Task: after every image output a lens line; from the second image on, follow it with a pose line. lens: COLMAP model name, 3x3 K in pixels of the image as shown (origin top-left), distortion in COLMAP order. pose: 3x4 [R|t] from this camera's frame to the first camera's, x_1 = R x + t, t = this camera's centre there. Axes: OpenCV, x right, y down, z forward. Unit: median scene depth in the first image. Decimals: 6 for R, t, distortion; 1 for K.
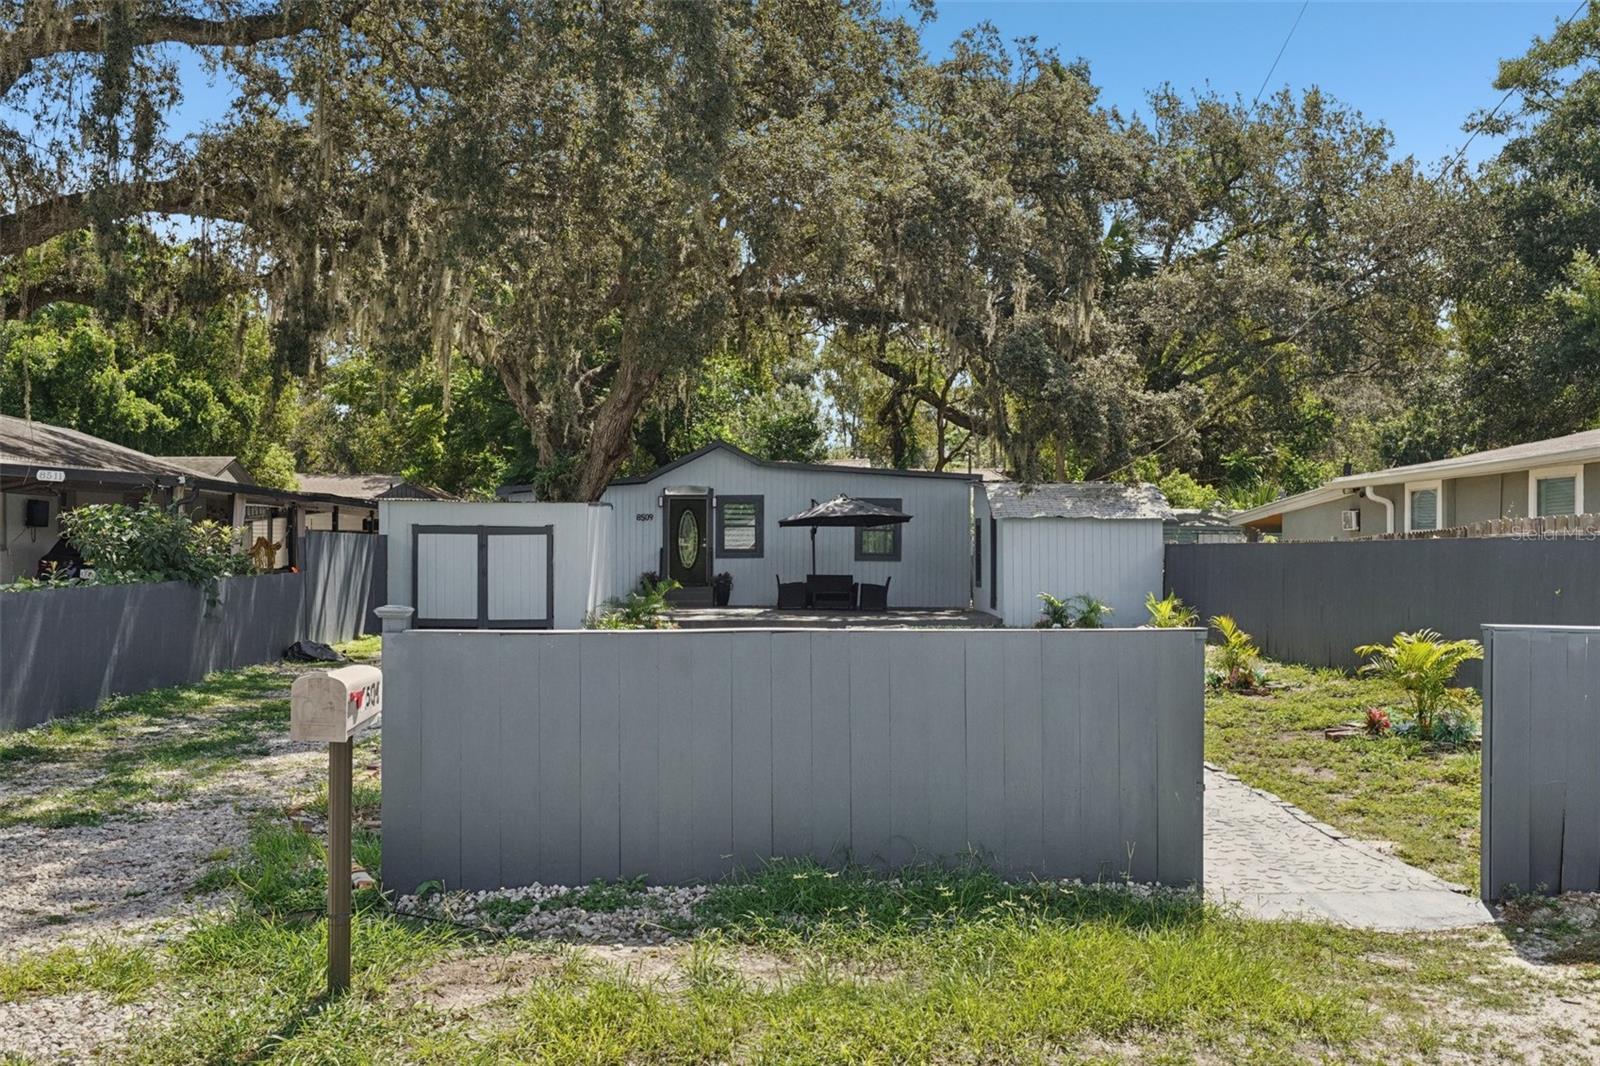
lens RADIAL K [[1422.1, 0, 802.4], [0, 1422.1, 548.6], [0, 0, 1]] dist [0.014780, 0.008416]
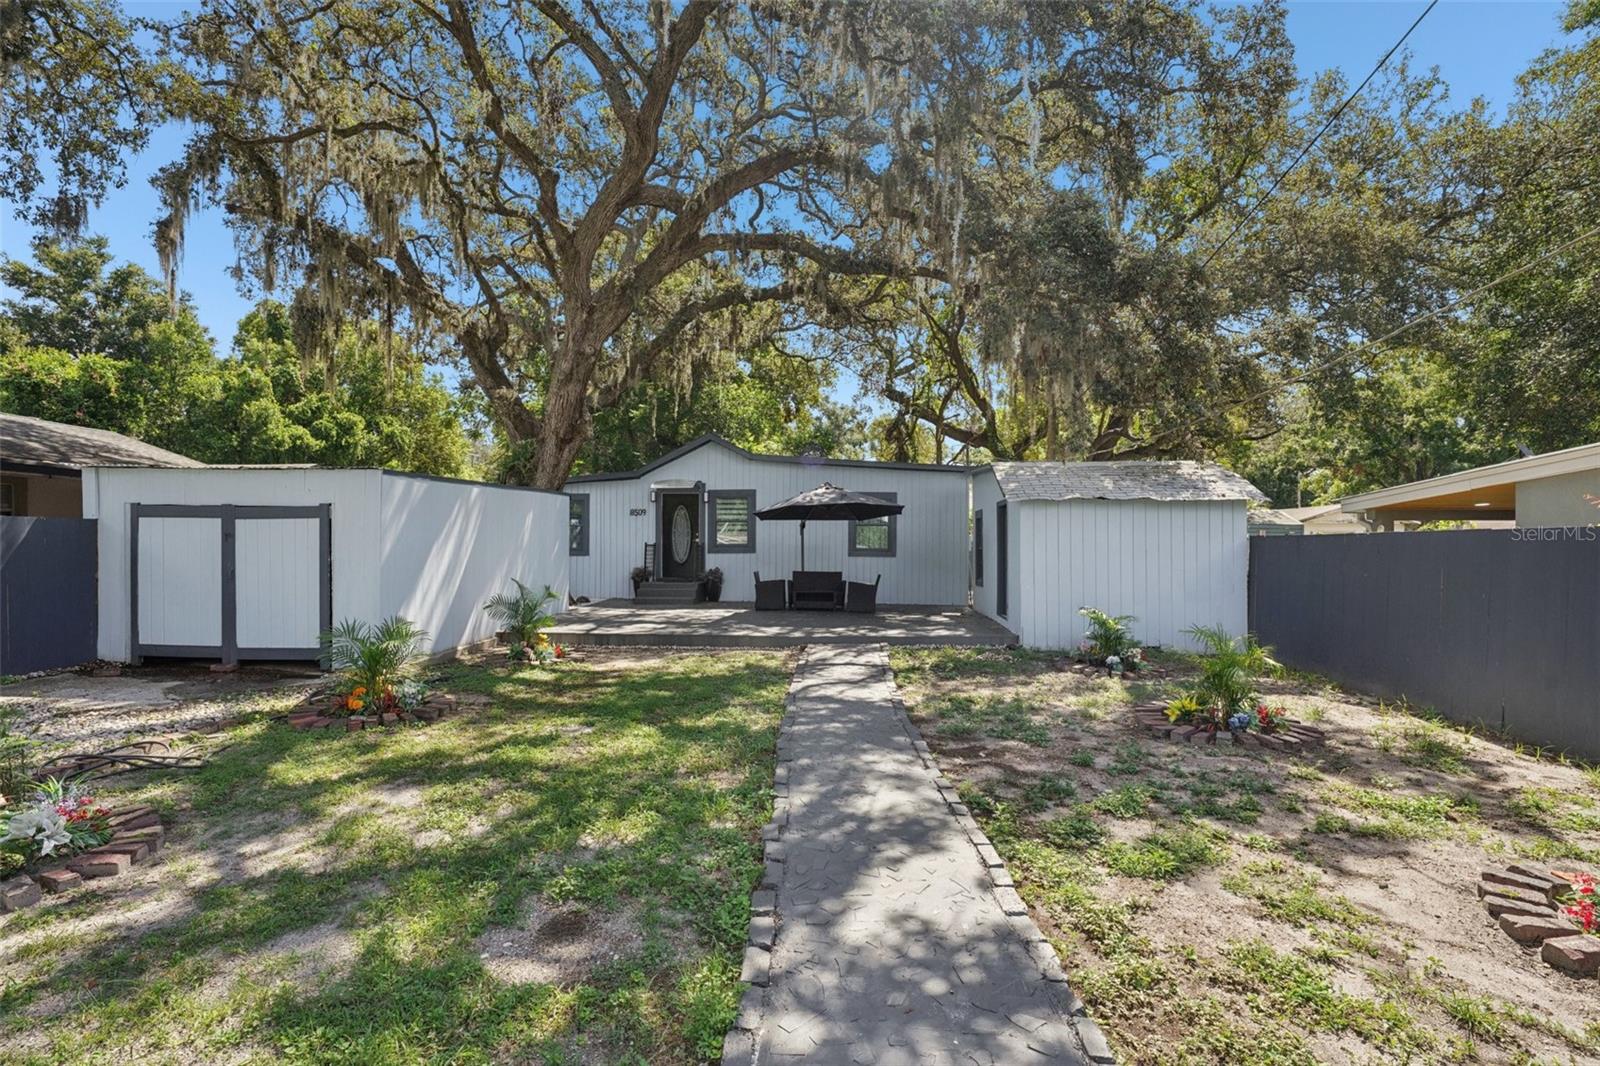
lens RADIAL K [[739.3, 0, 790.8], [0, 739.3, 552.5], [0, 0, 1]] dist [-0.001251, 0.000833]
pose [[0.994694, 0.002501, -0.102848, 0.050660], [-0.001672, 0.999965, 0.008145, 0.001964], [0.102864, -0.007930, 0.994664, 0.497575]]
